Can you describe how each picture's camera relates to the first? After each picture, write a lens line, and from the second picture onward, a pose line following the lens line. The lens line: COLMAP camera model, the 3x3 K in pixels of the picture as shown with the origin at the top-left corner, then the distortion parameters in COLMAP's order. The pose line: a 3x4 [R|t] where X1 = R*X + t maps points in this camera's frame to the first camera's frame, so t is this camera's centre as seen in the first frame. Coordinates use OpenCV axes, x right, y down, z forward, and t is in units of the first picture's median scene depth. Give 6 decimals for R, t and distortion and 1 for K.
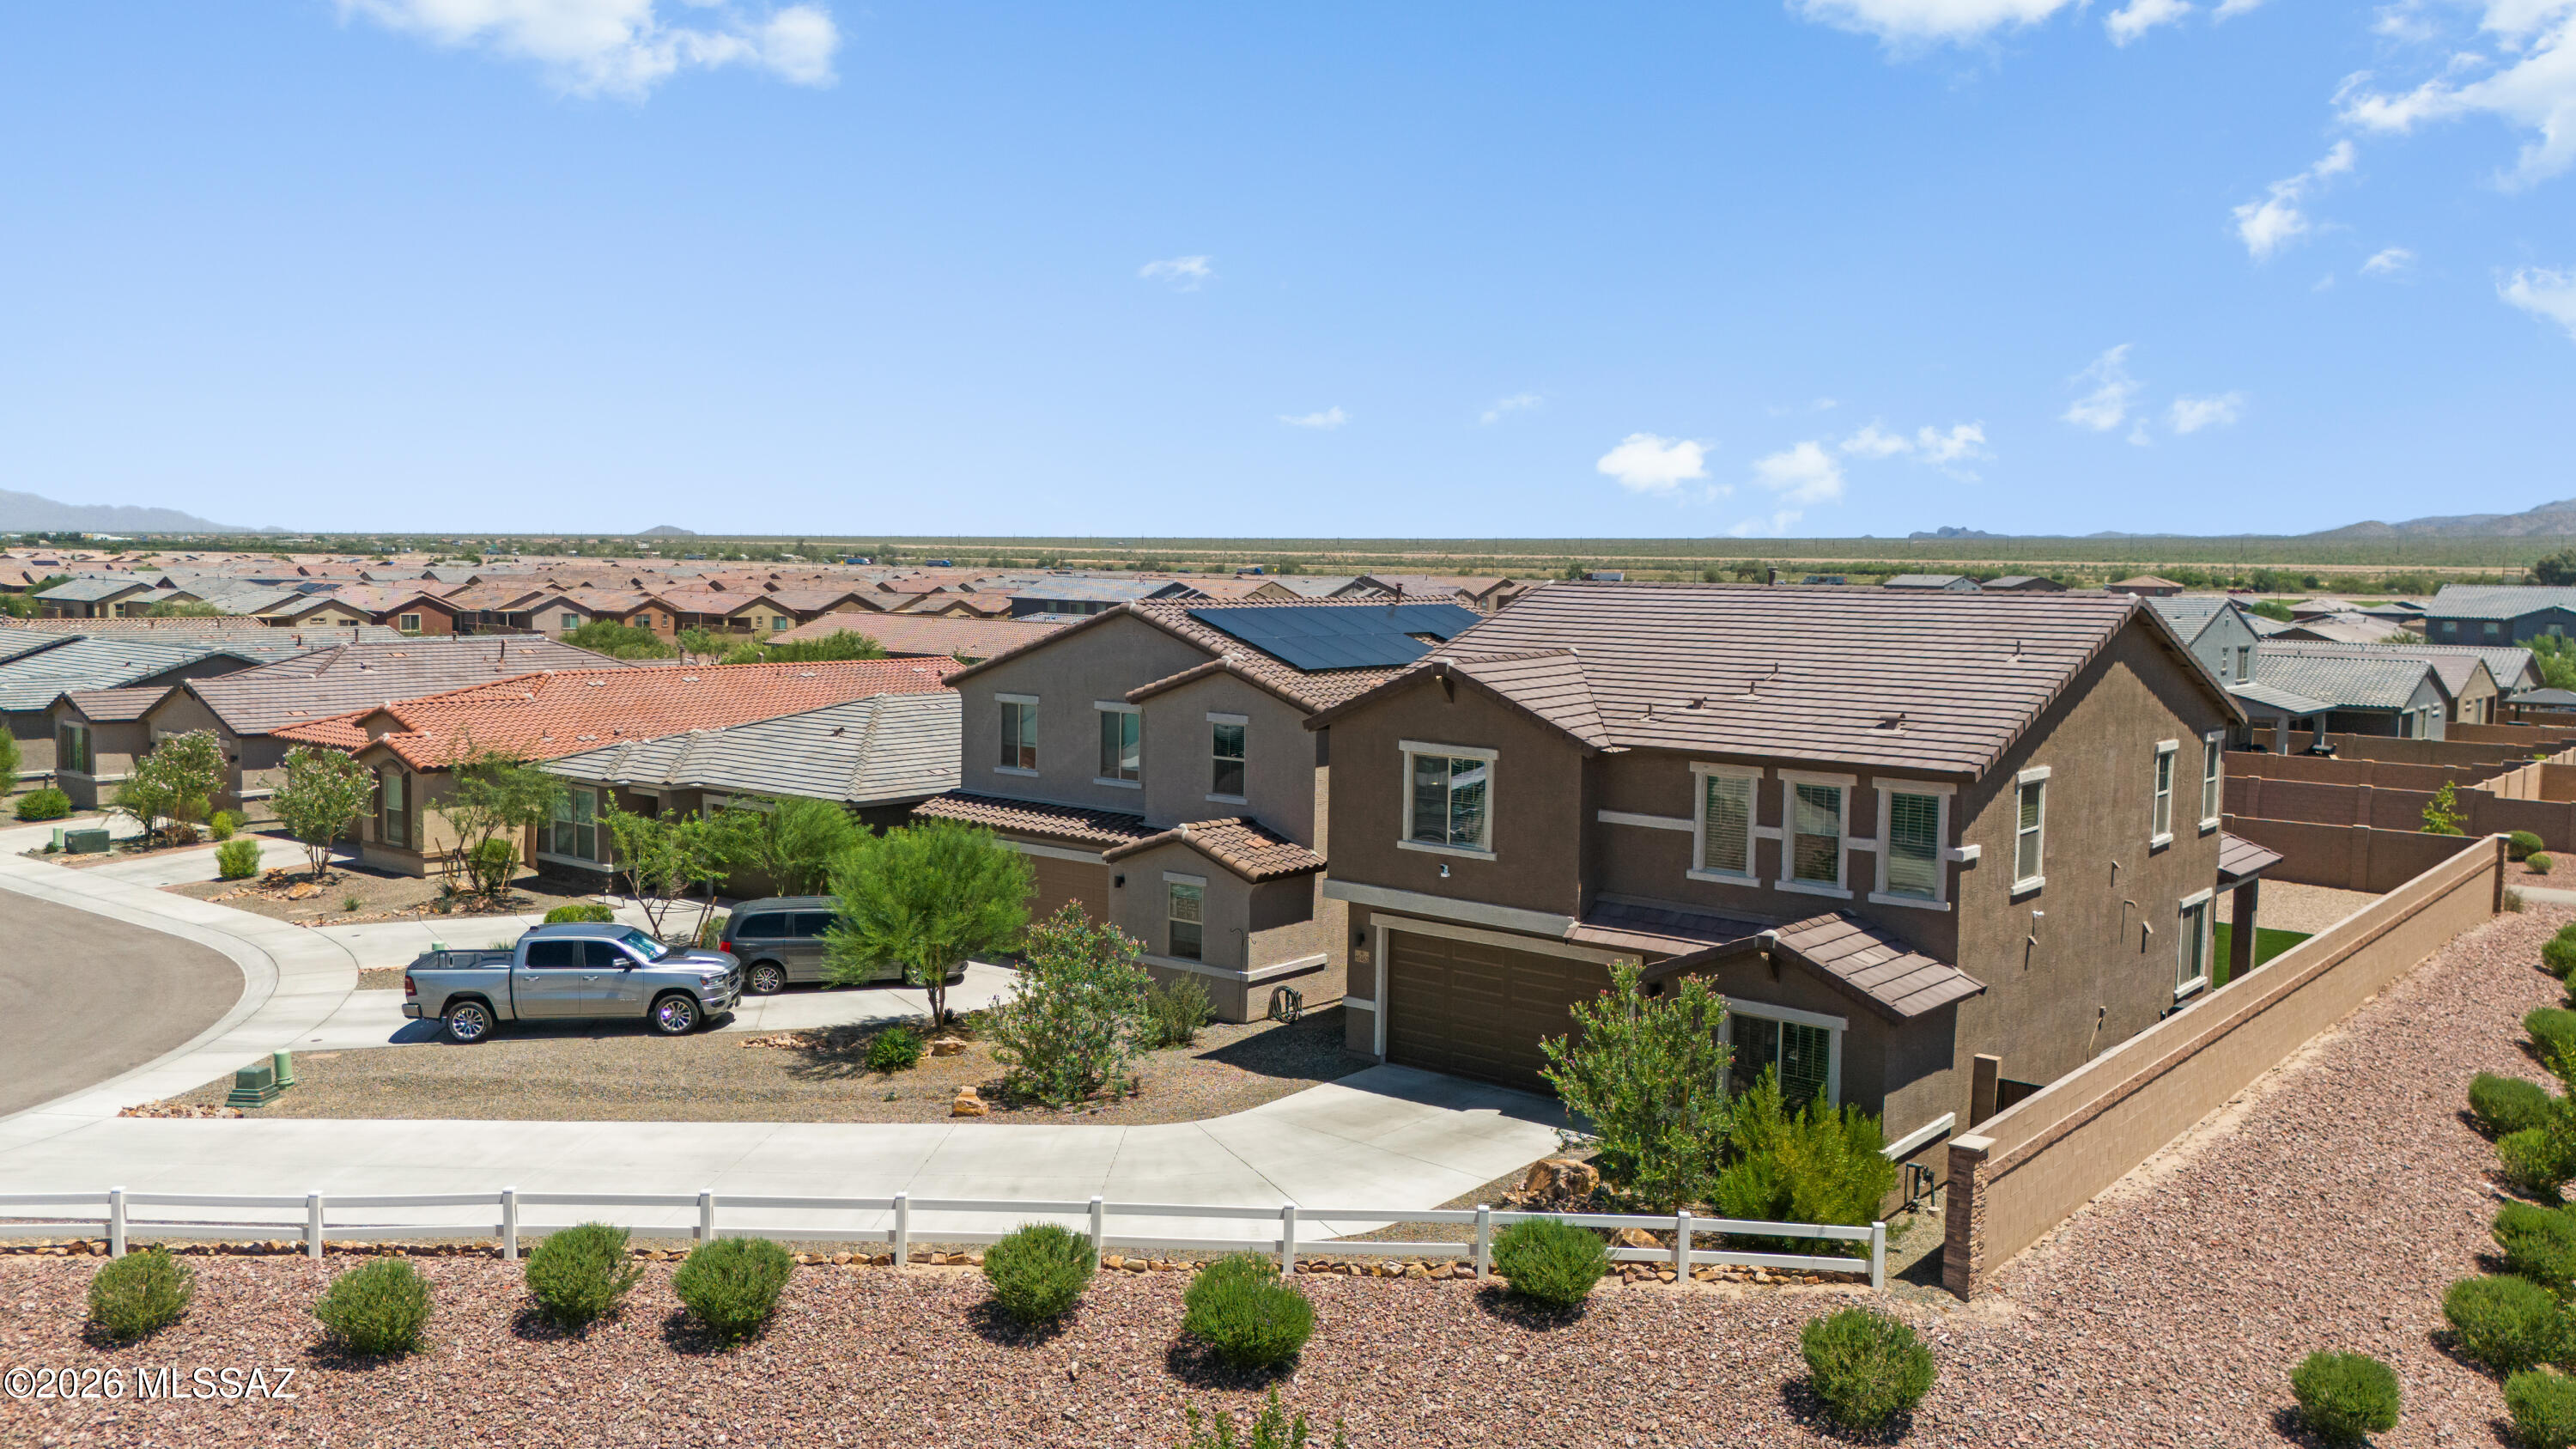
lens RADIAL K [[1909.3, 0, 1288.0], [0, 1909.3, 724.5], [0, 0, 1]] dist [0.097333, -0.107841]
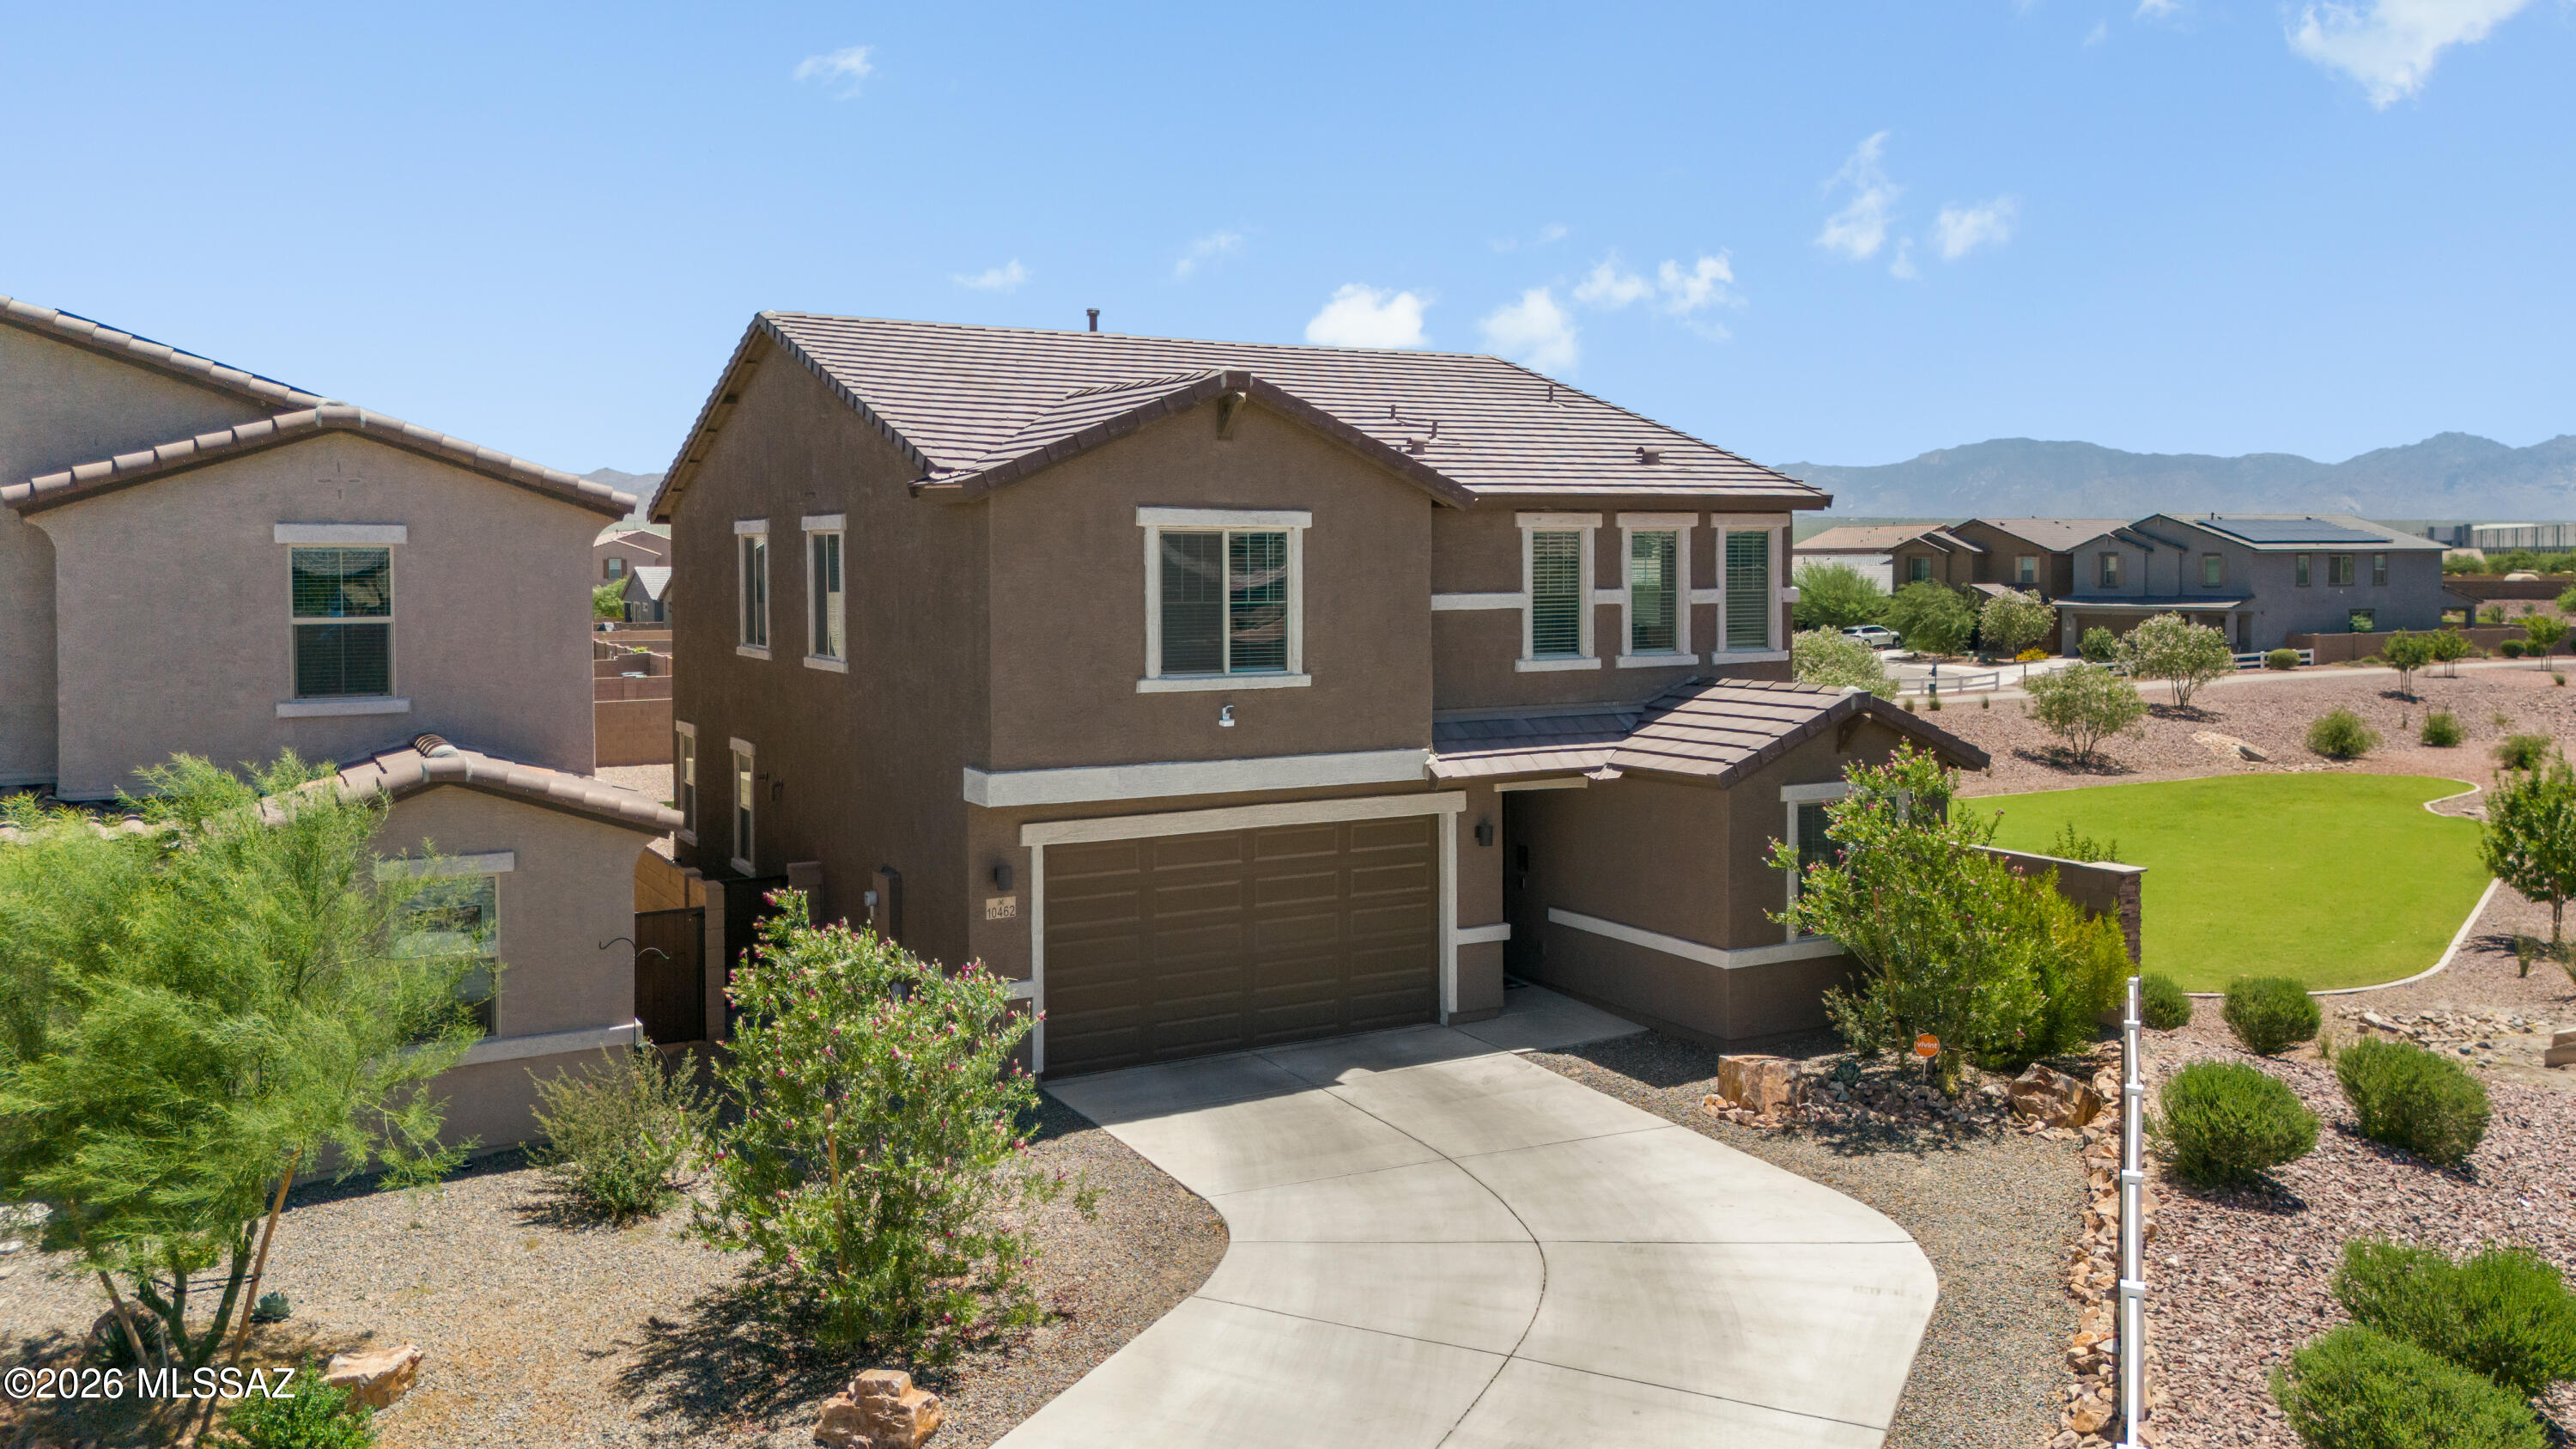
lens RADIAL K [[1919.1, 0, 1300.1], [0, 1919.1, 627.2], [0, 0, 1]] dist [0.067333, 0.000989]
pose [[0.404193, -0.061476, 0.912605, -0.492812], [0.085682, 0.995896, 0.029138, 0.033690], [-0.910652, 0.066416, 0.407802, 0.762975]]
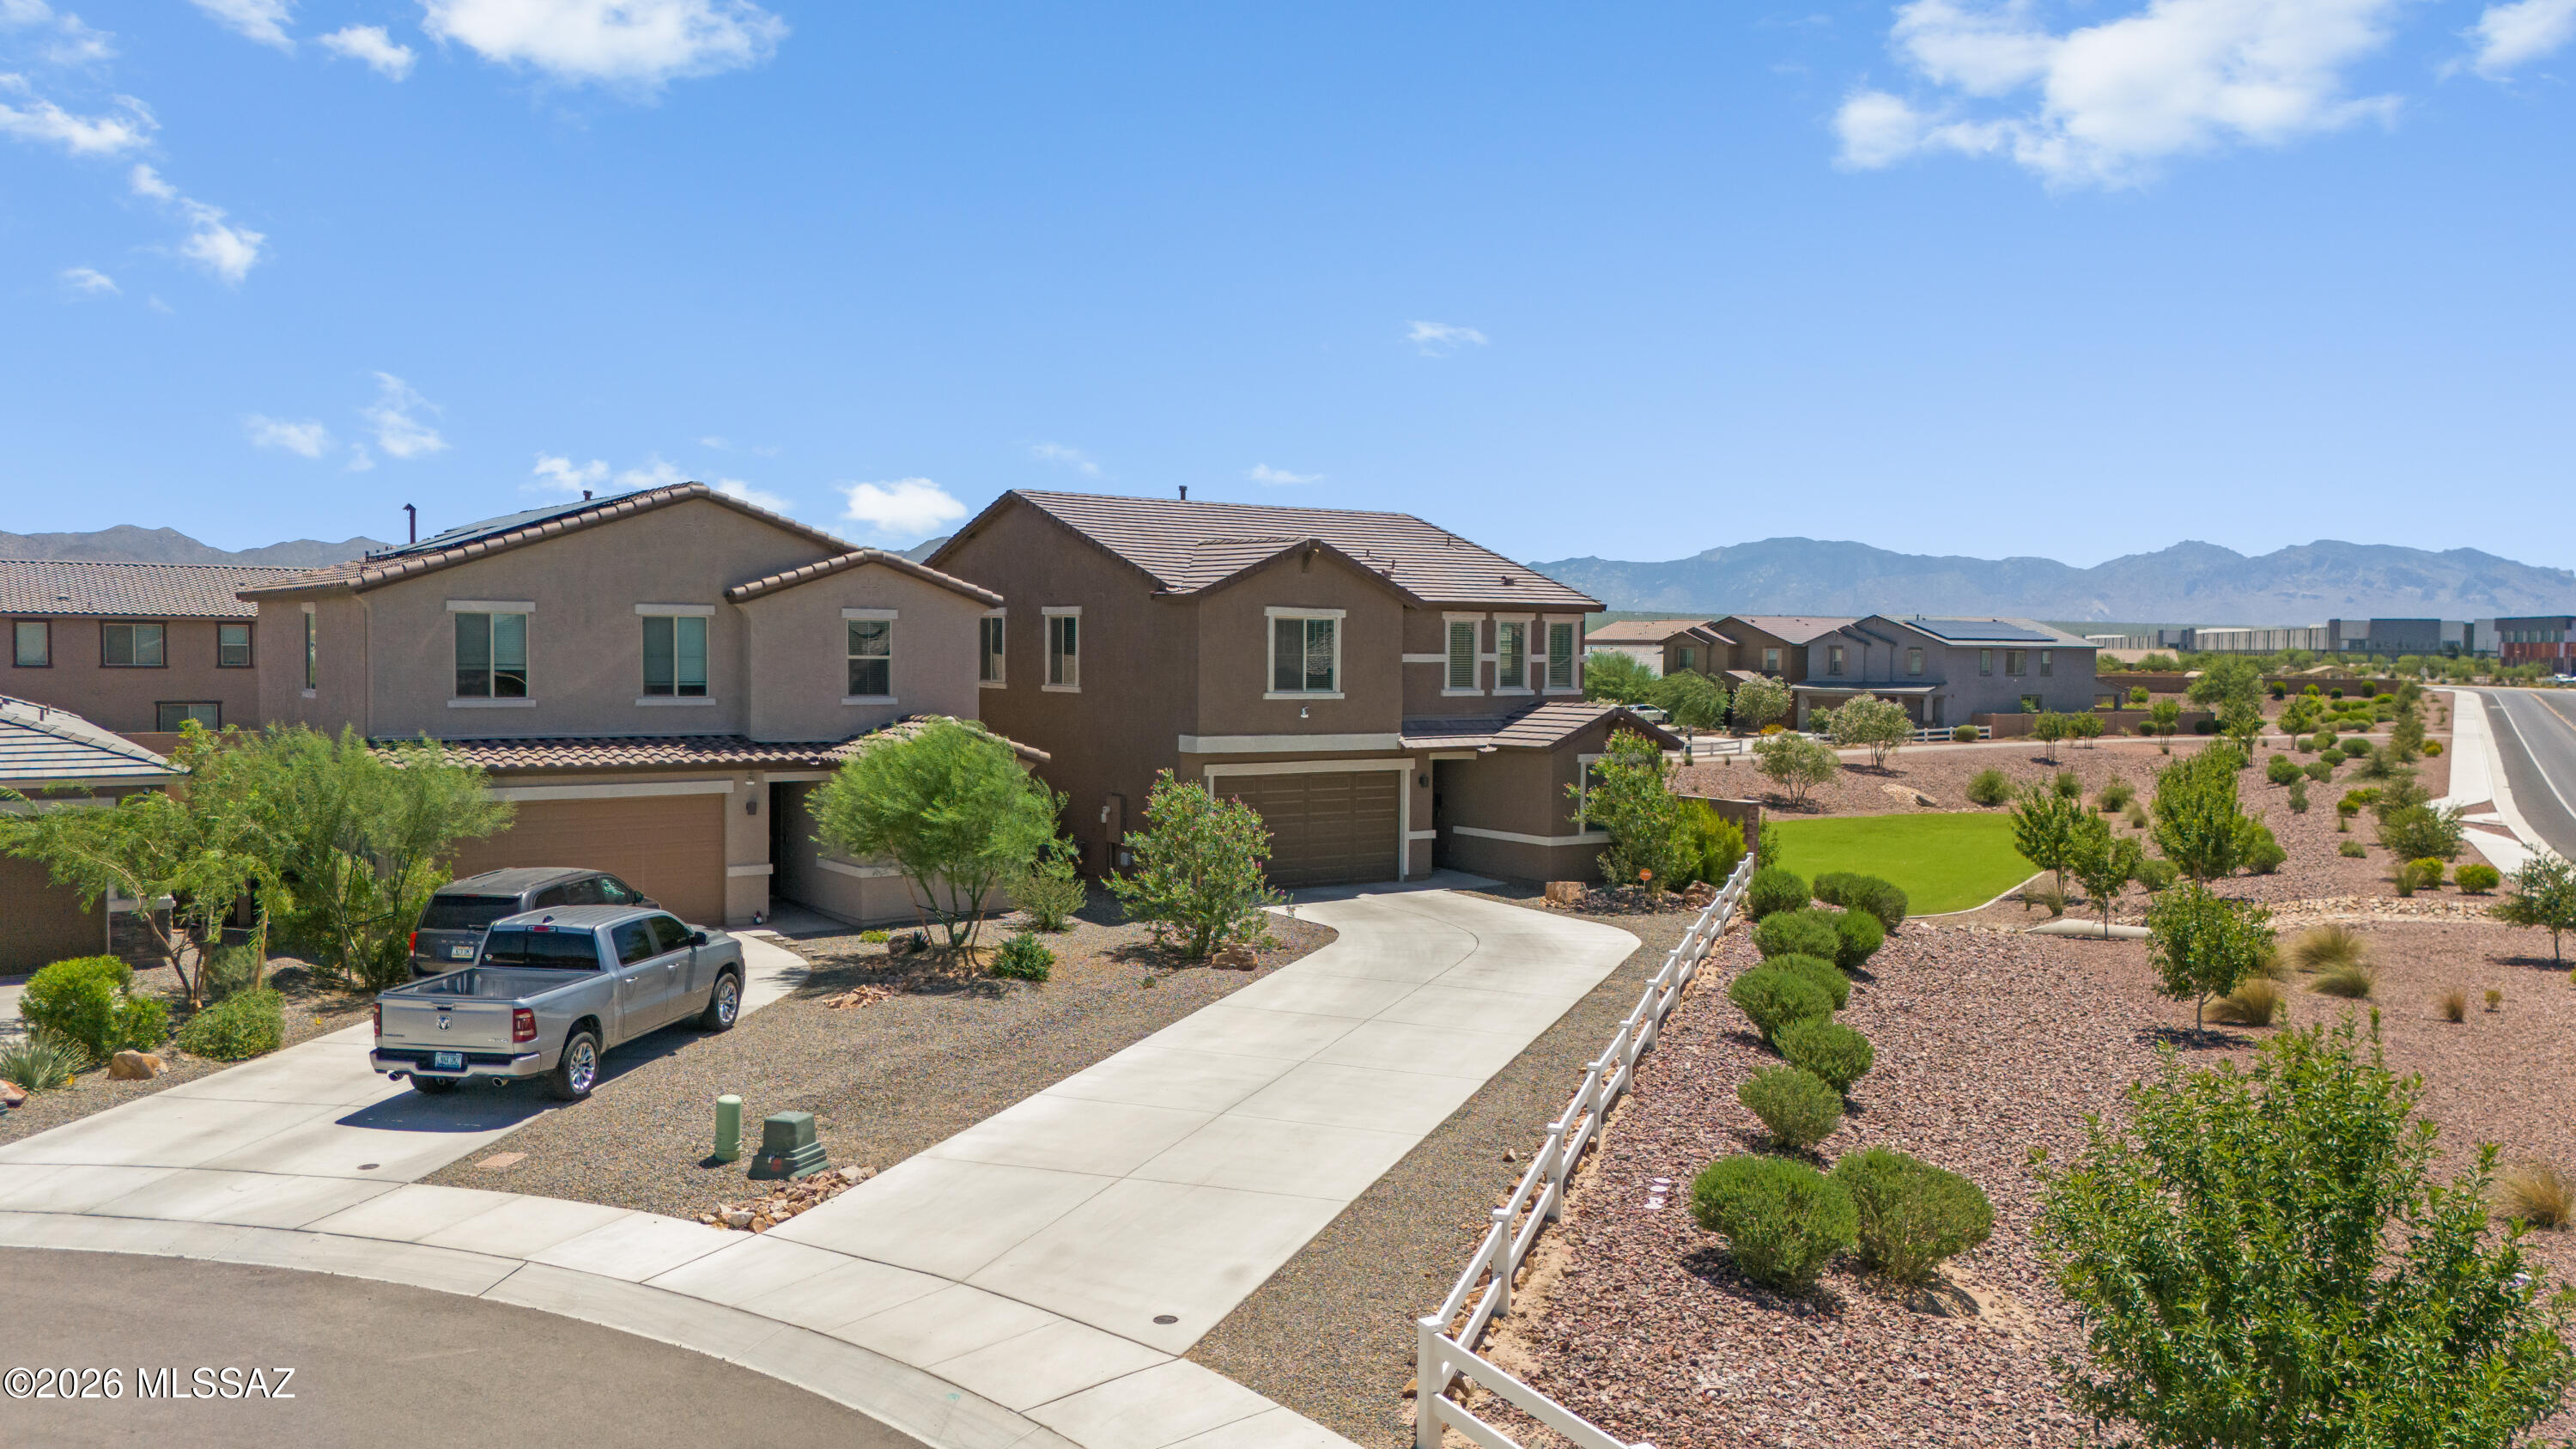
lens RADIAL K [[1909.3, 0, 1288.0], [0, 1909.3, 724.5], [0, 0, 1]] dist [0.097333, -0.107841]
pose [[0.312713, -0.063004, 0.947756, -1.124267], [0.070759, 0.996570, 0.042902, 0.032856], [-0.947208, 0.053646, 0.316099, 0.660047]]
